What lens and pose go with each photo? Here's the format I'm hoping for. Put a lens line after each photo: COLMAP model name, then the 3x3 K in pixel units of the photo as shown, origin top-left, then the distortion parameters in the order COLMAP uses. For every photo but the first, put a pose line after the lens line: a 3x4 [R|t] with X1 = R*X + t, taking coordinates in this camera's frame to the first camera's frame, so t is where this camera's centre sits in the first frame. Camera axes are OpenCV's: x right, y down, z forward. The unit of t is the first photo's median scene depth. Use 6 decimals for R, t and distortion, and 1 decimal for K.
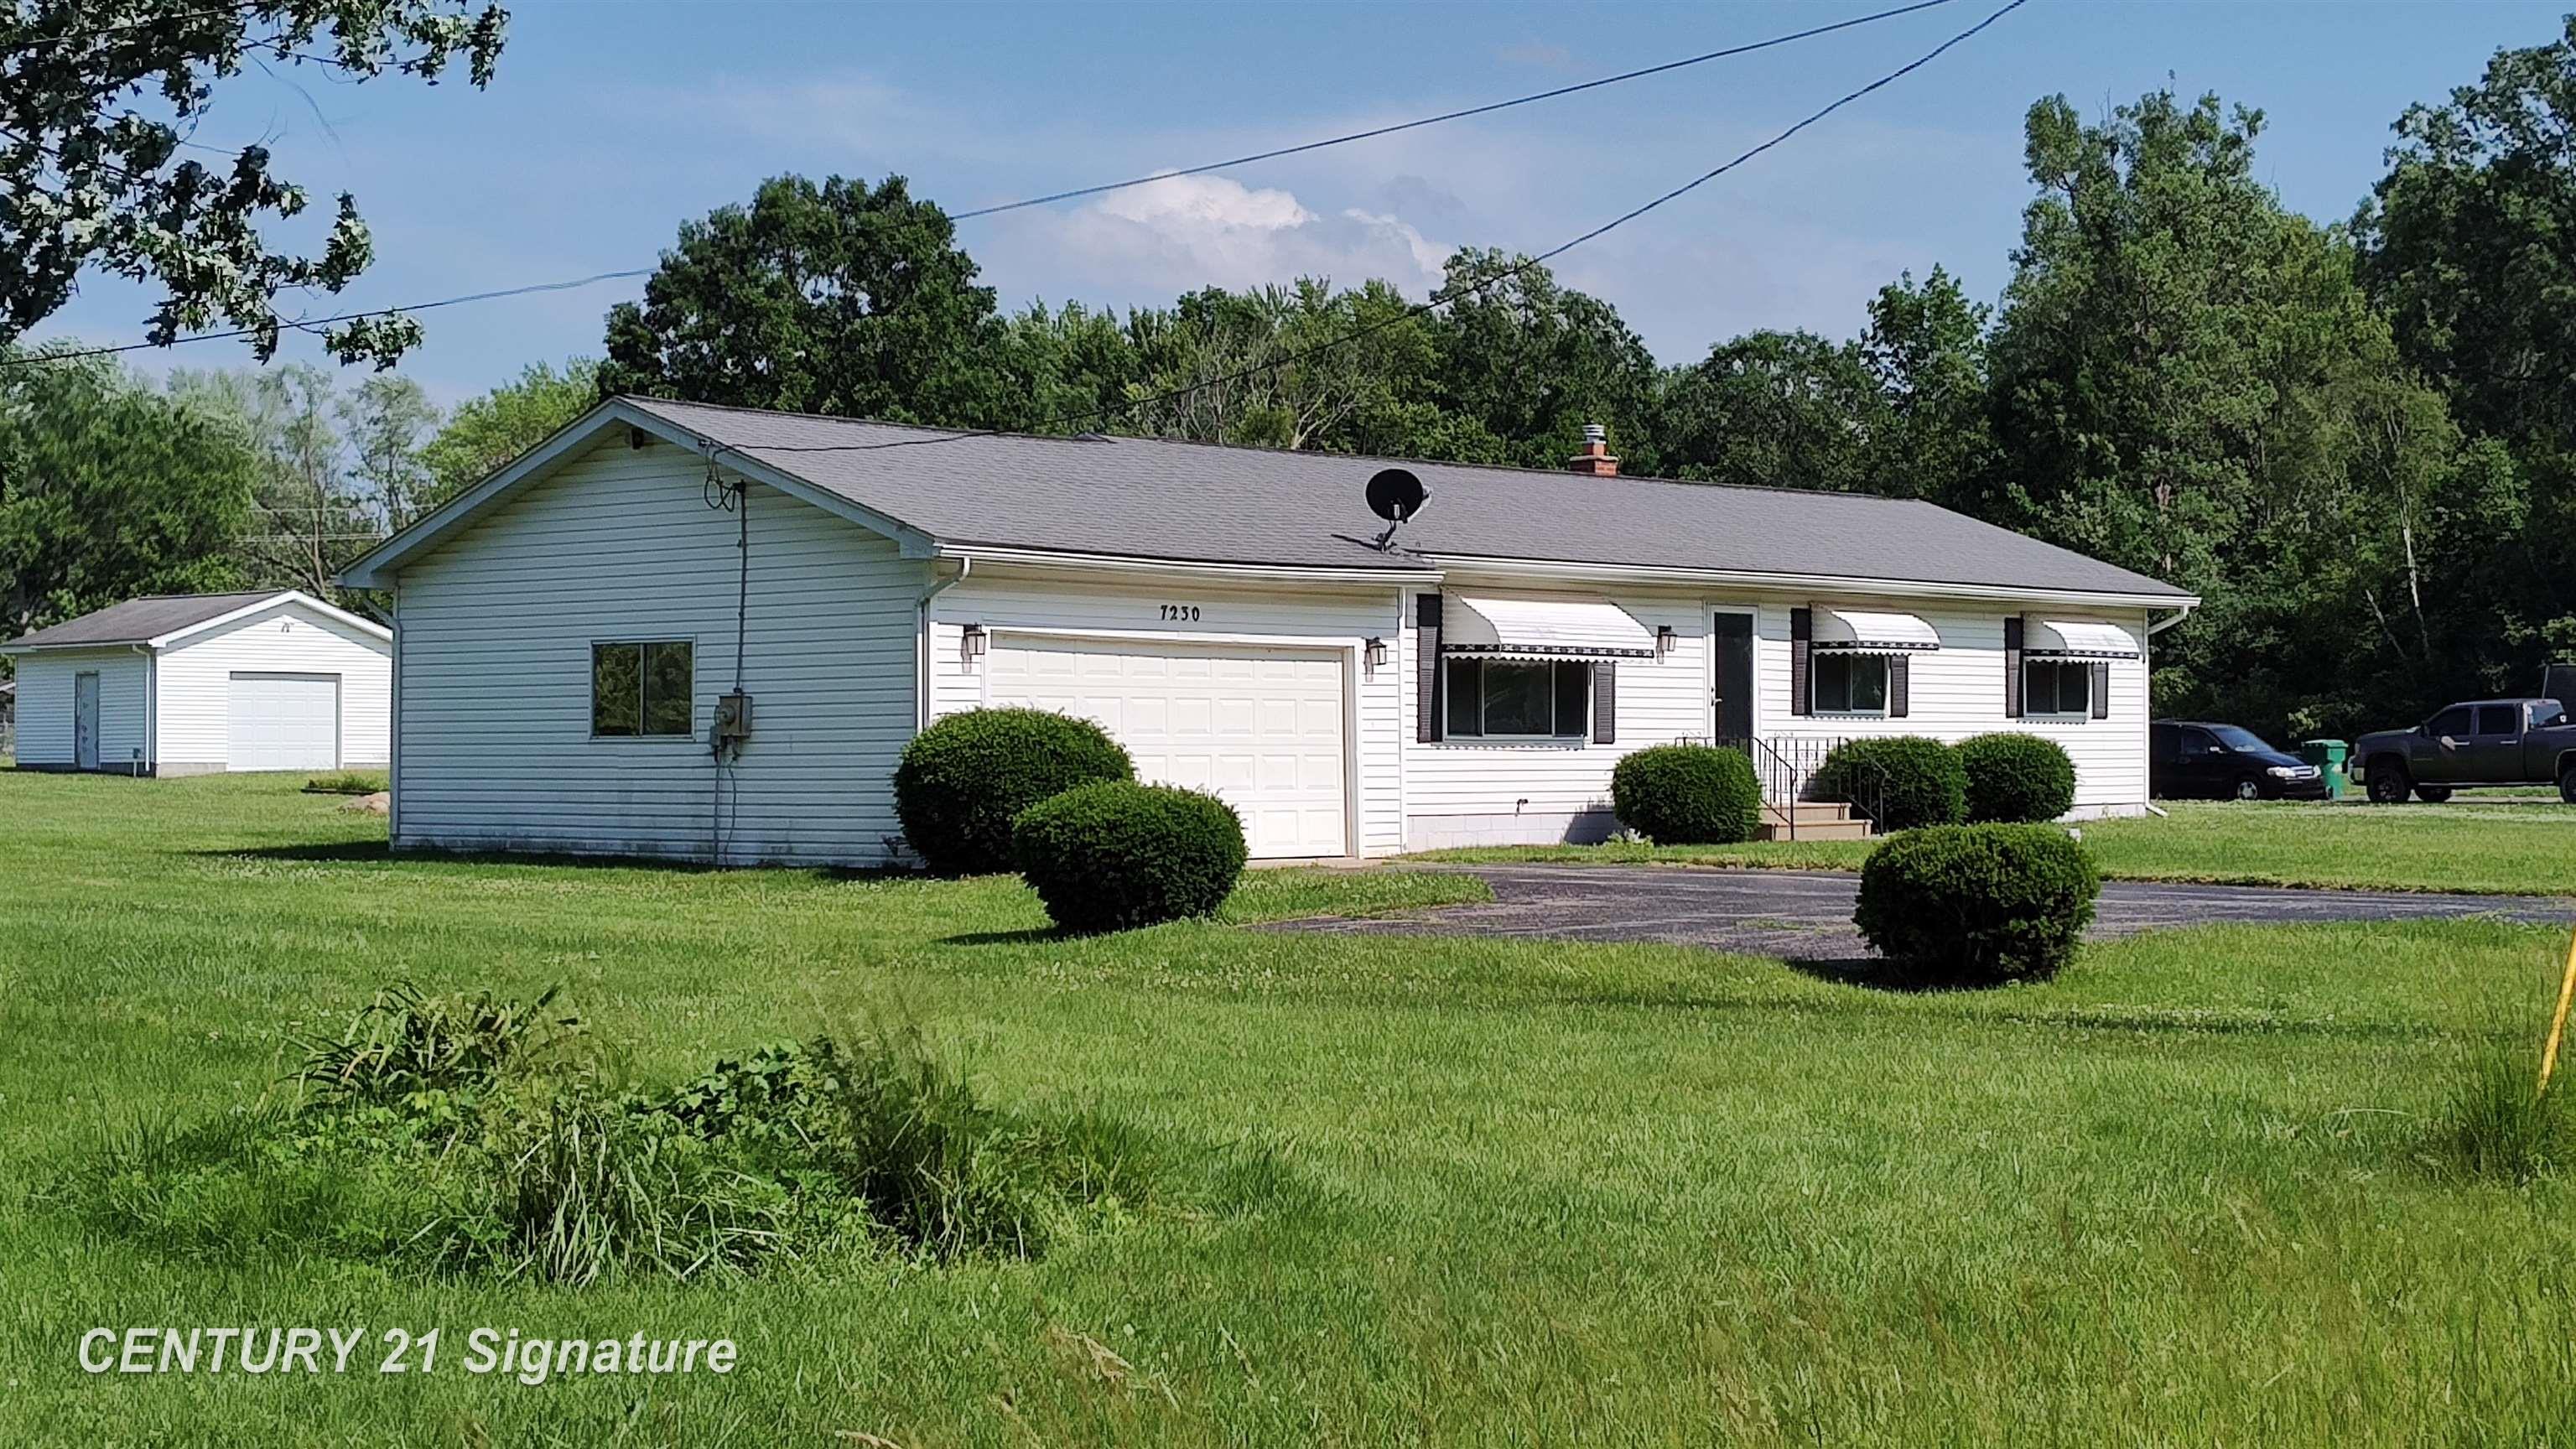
lens RADIAL K [[4087.0, 0, 1288.0], [0, 4087.0, 724.5], [0, 0, 1]] dist [0.029519, -0.091426]
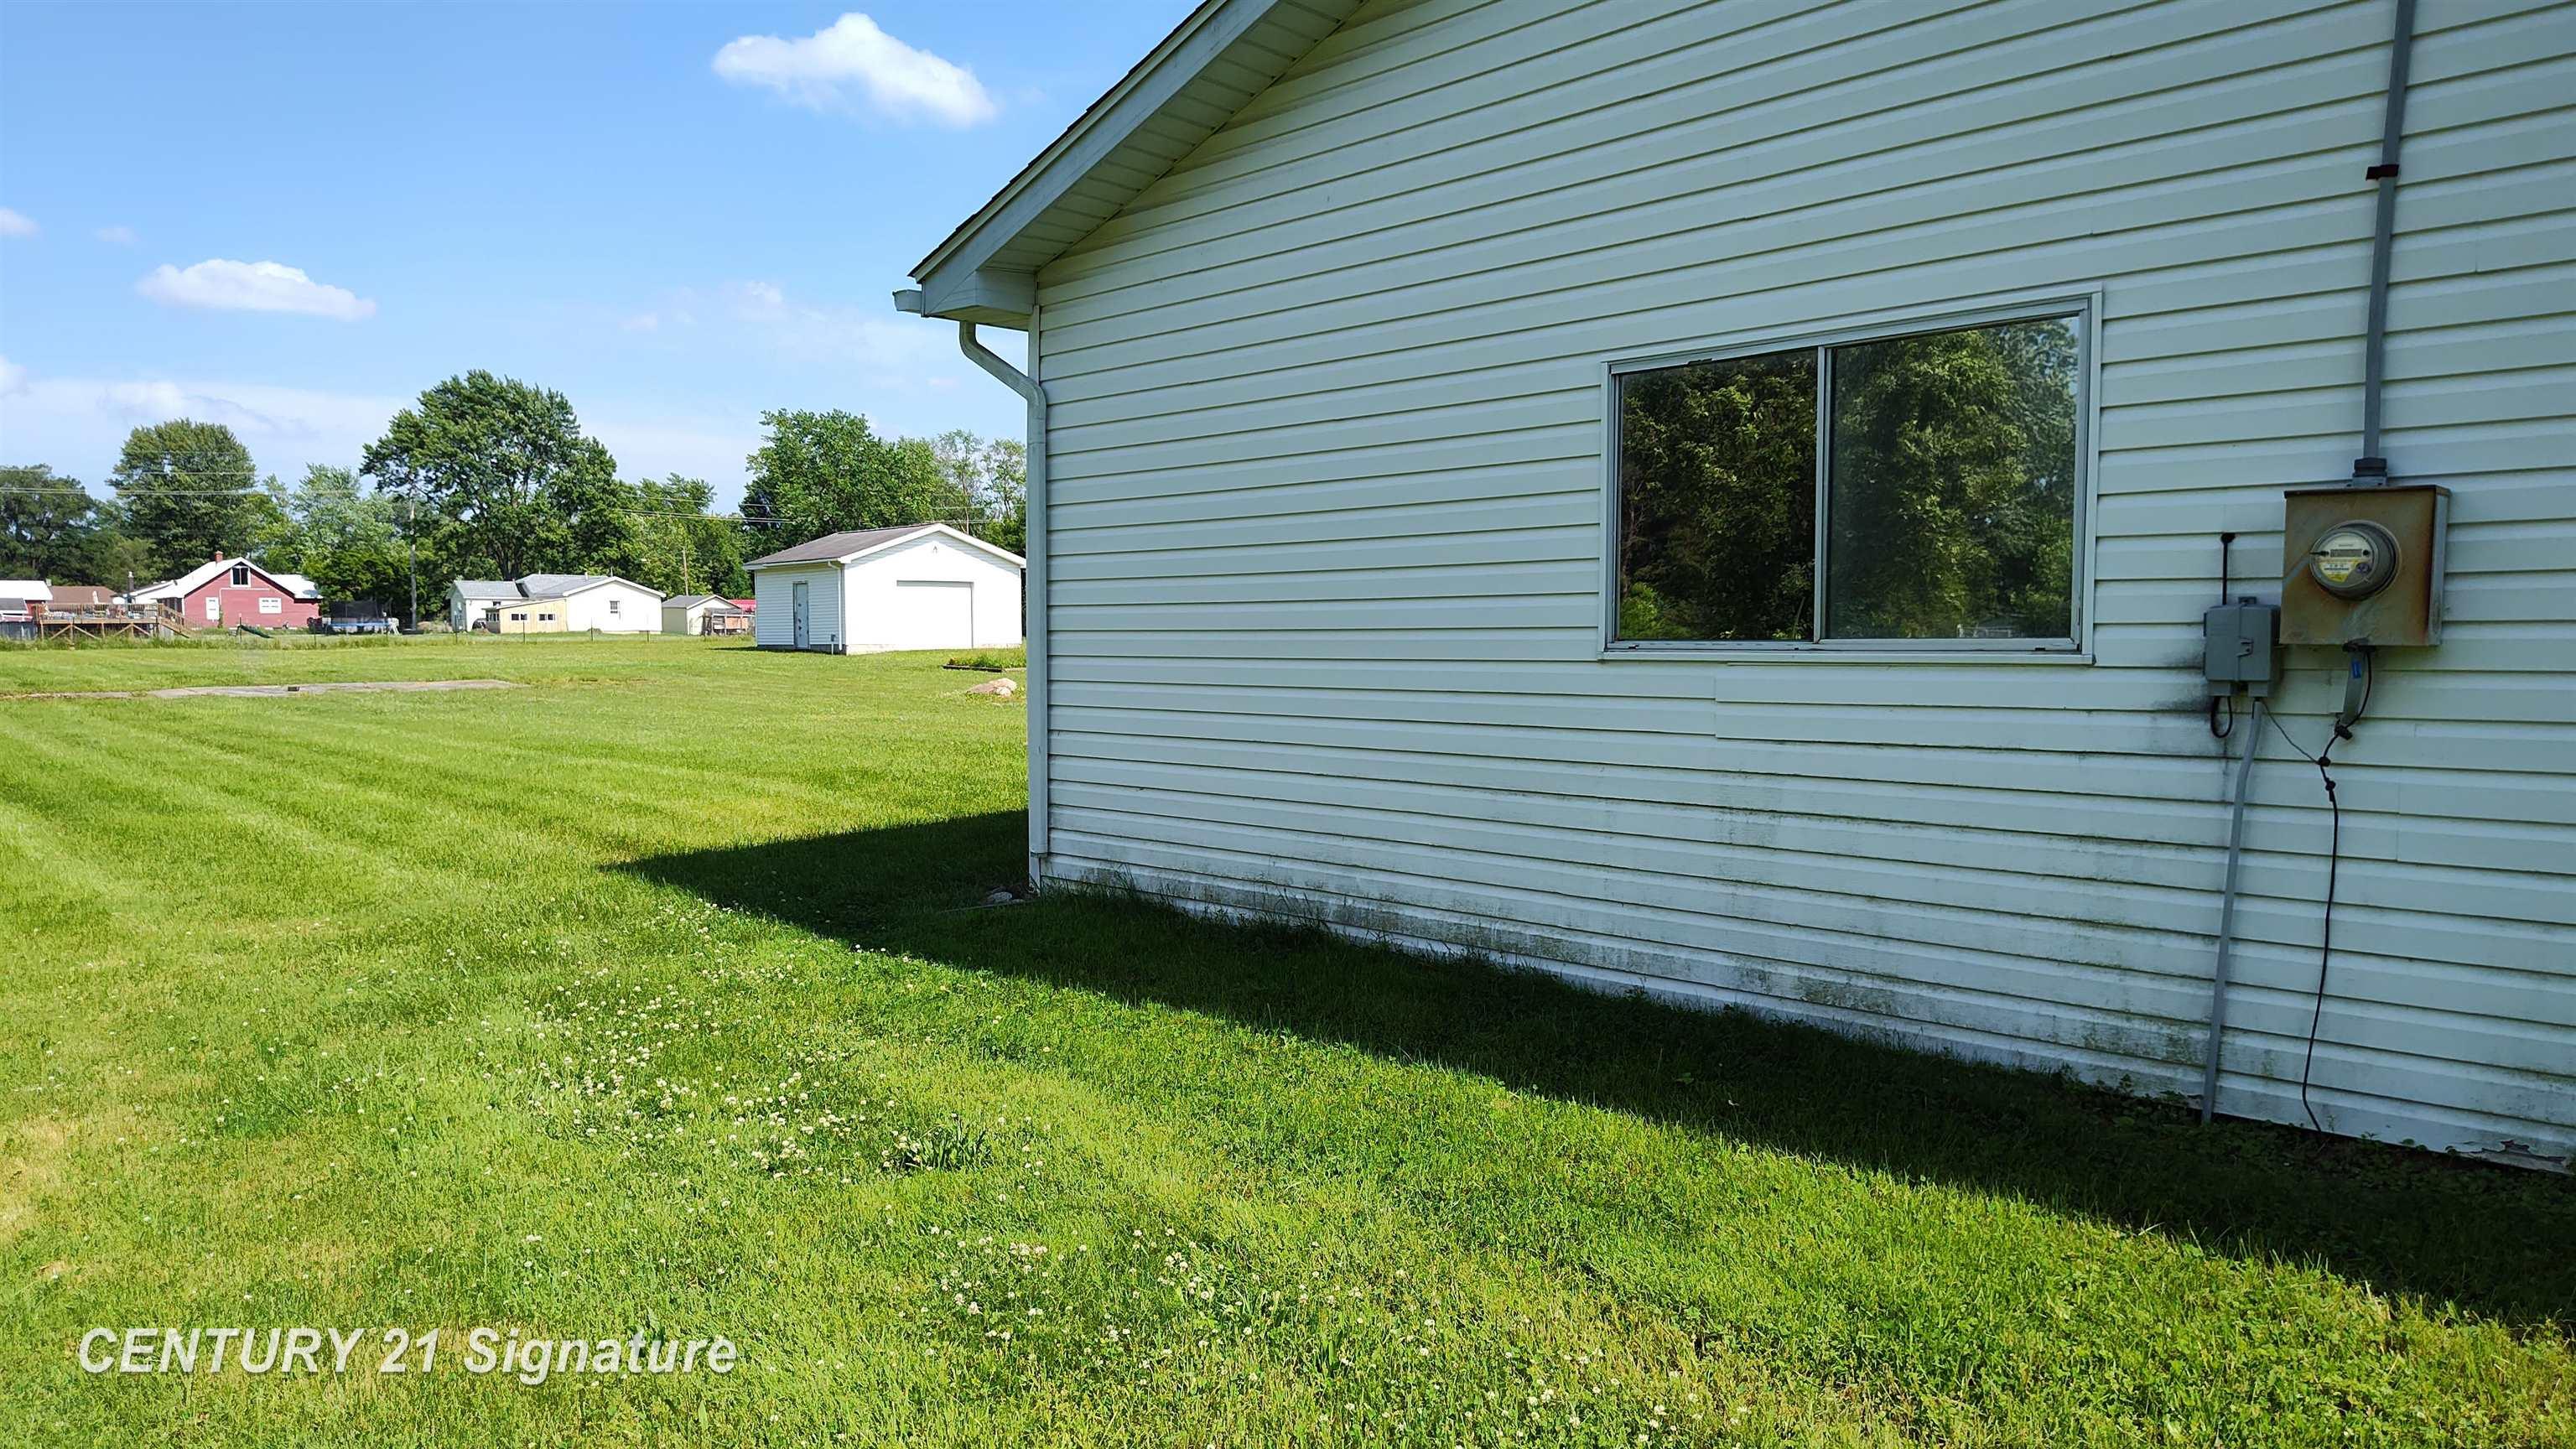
lens RADIAL K [[1754.1, 0, 1288.0], [0, 1754.1, 724.5], [0, 0, 1]] dist [0.053120, -0.052823]
pose [[0.998355, -0.000028, -0.057342, -0.184053], [0.003514, 0.998150, 0.060704, 0.000729], [0.057234, -0.060806, 0.996507, 0.828427]]
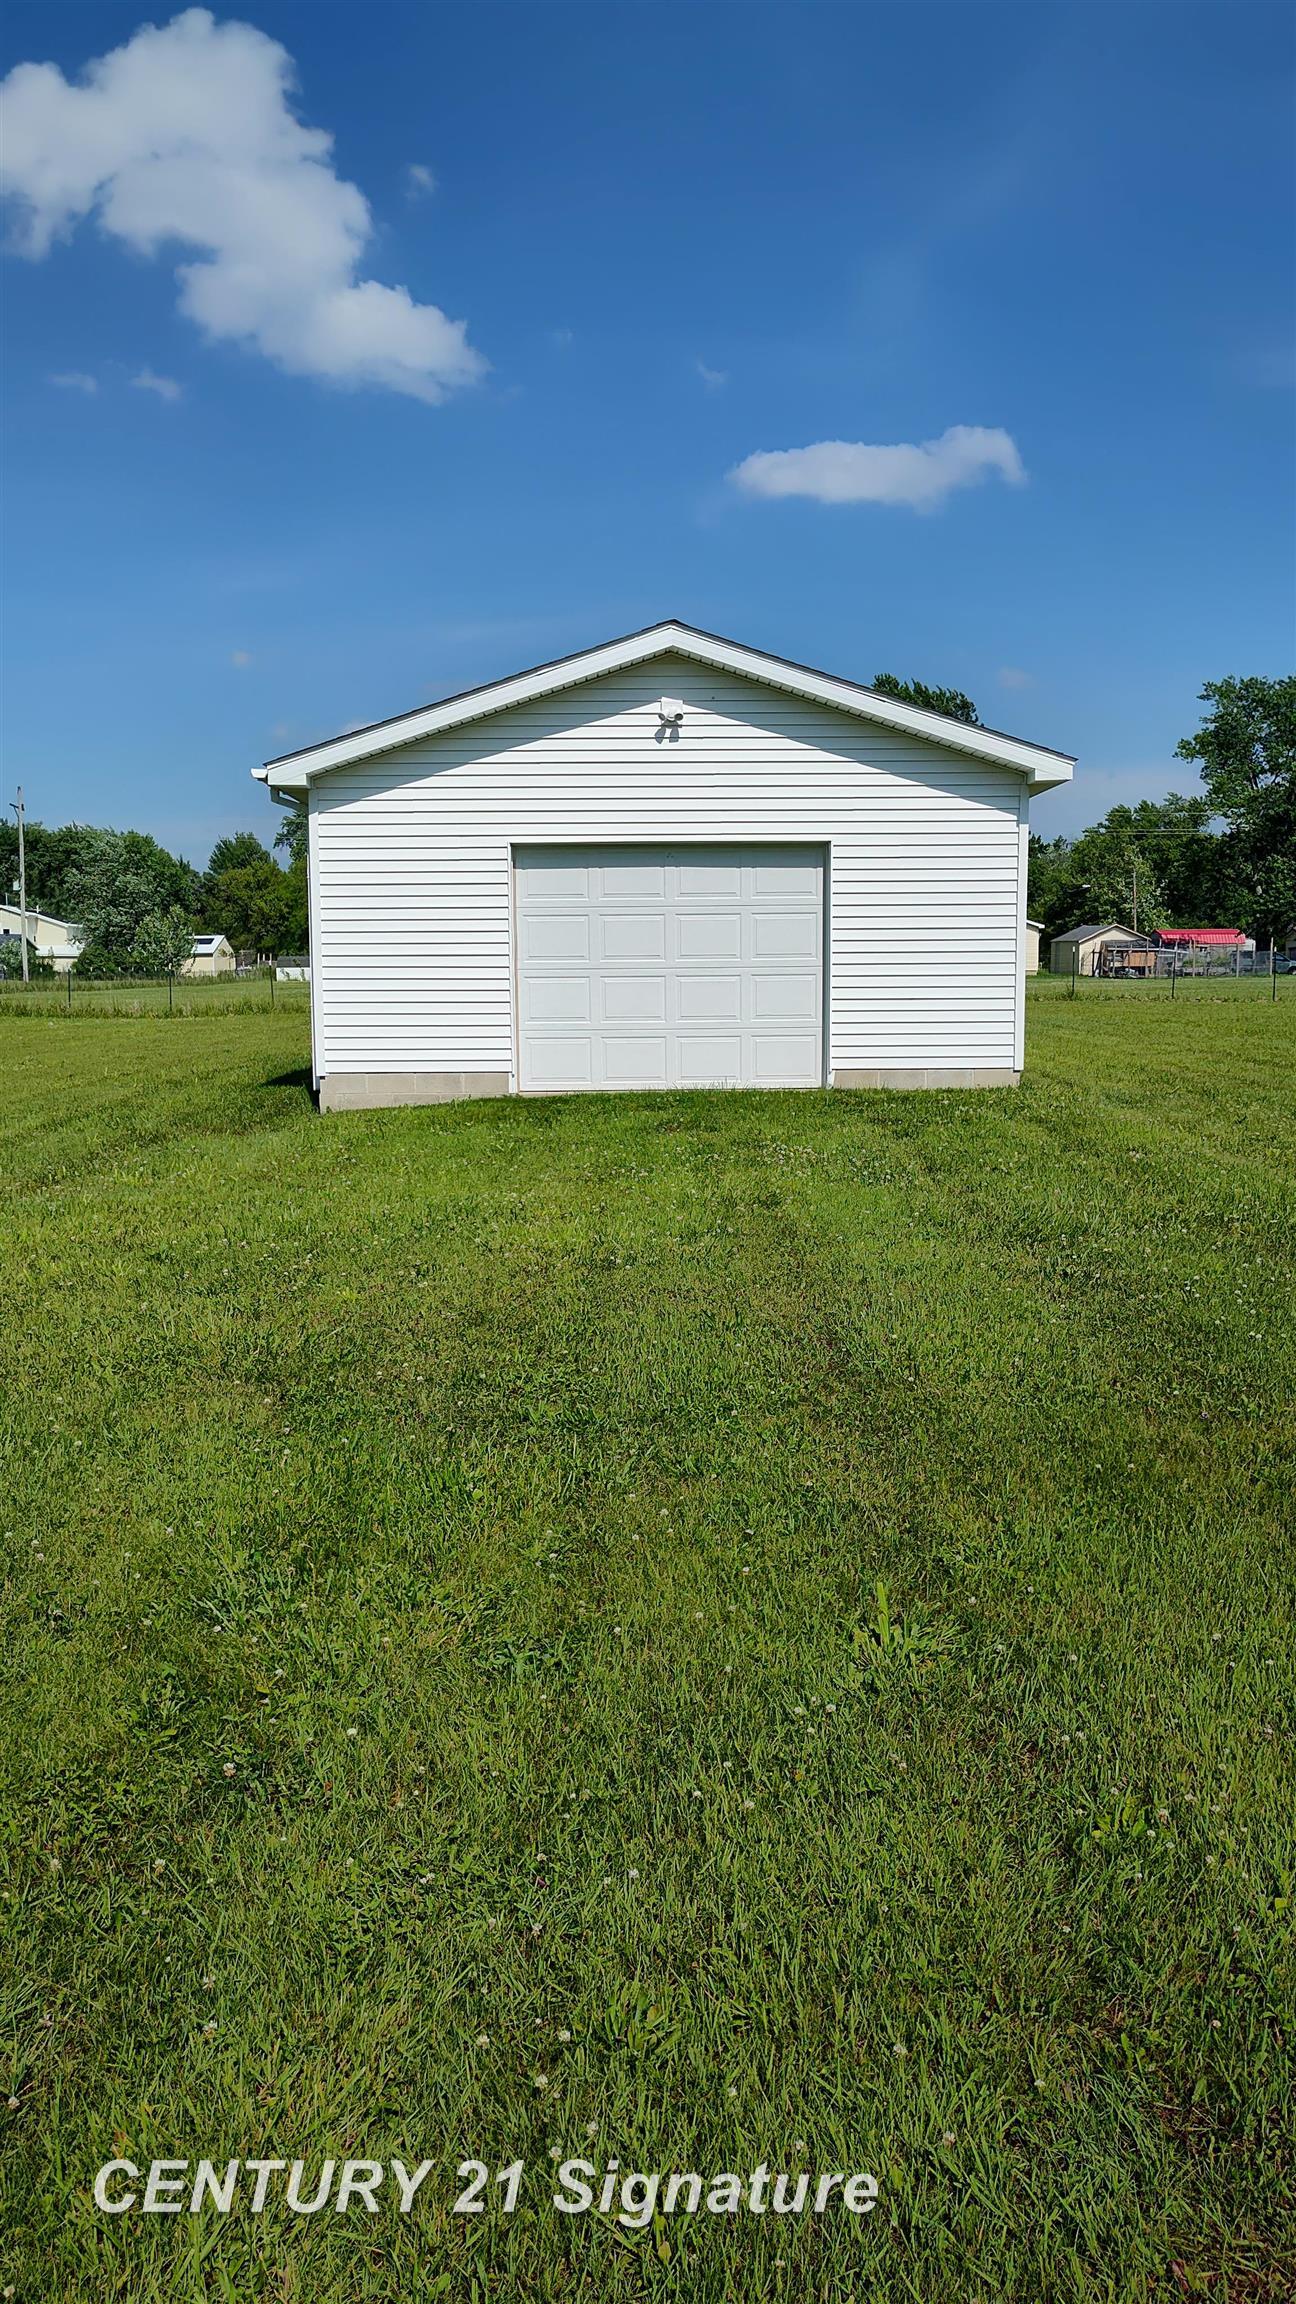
lens RADIAL K [[1568.9, 0, 648.0], [0, 1568.9, 1152.0], [0, 0, 1]] dist [0.053120, -0.052823]
pose [[0.716651, 0.074775, -0.693412, -0.287588], [0.014298, 0.992452, 0.121800, -0.003469], [0.697286, -0.097202, 0.710172, 1.847184]]
